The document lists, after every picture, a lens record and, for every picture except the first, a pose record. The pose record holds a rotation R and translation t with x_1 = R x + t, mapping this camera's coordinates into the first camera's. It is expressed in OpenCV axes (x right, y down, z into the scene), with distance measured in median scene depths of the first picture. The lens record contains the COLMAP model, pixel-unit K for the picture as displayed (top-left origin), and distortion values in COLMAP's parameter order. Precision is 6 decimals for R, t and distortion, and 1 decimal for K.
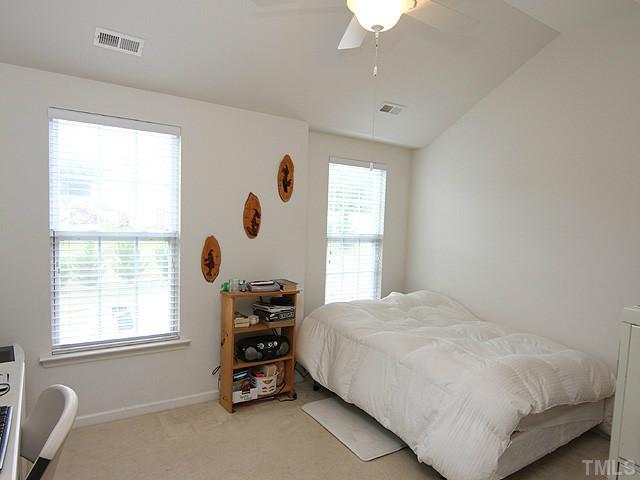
lens RADIAL K [[411.3, 0, 320.0], [0, 411.3, 235.4], [0, 0, 1]] dist [-0.005520, 0.002129]
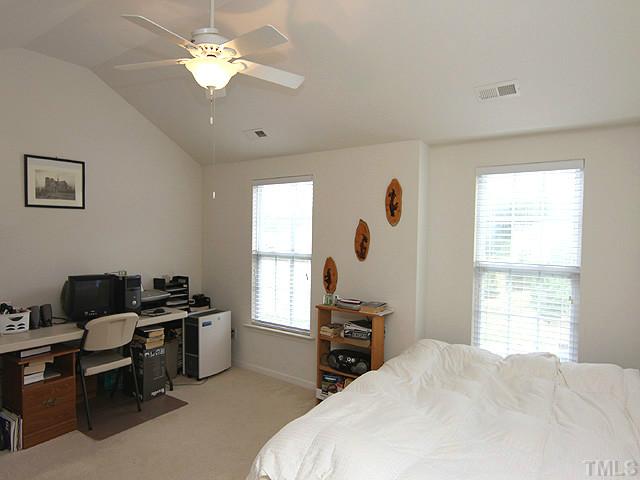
lens RADIAL K [[393.8, 0, 319.6], [0, 393.8, 246.1], [0, 0, 1]] dist [-0.005910, -0.000678]
pose [[0.363224, -0.015826, -0.931567, 0.805273], [-0.050251, 0.998068, -0.036549, 0.011974], [0.930346, 0.060088, 0.361727, 0.537278]]
